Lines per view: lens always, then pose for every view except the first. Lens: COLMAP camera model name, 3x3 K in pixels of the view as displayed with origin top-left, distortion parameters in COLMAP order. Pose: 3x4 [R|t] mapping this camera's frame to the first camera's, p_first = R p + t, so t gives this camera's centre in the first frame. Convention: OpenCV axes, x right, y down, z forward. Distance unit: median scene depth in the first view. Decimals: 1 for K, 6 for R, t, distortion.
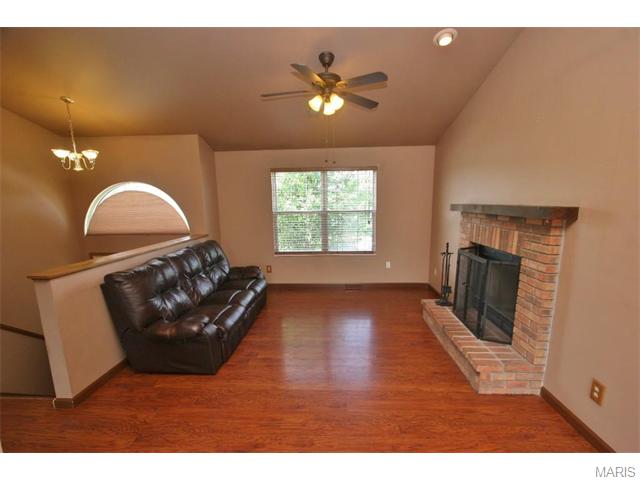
lens RADIAL K [[295.6, 0, 325.6], [0, 295.6, 257.0], [0, 0, 1]] dist [-0.007815, 0.002915]
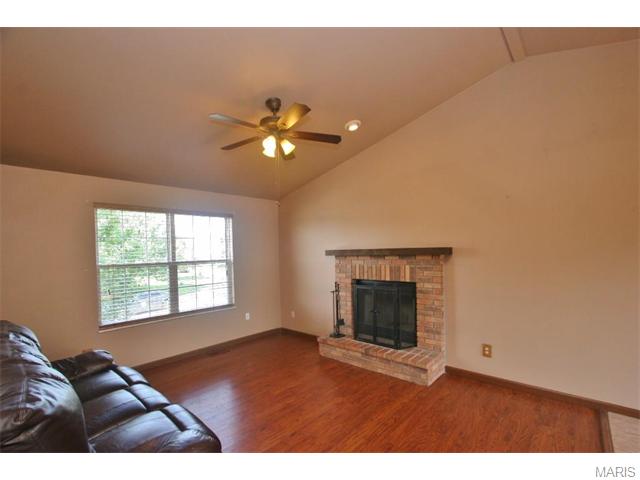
lens RADIAL K [[295.6, 0, 328.1], [0, 295.6, 253.9], [0, 0, 1]] dist [-0.007815, 0.002915]
pose [[0.623048, -0.007676, 0.782146, -0.663610], [0.159707, 0.980134, -0.117602, -0.029840], [-0.765706, 0.198186, 0.611896, 0.349934]]
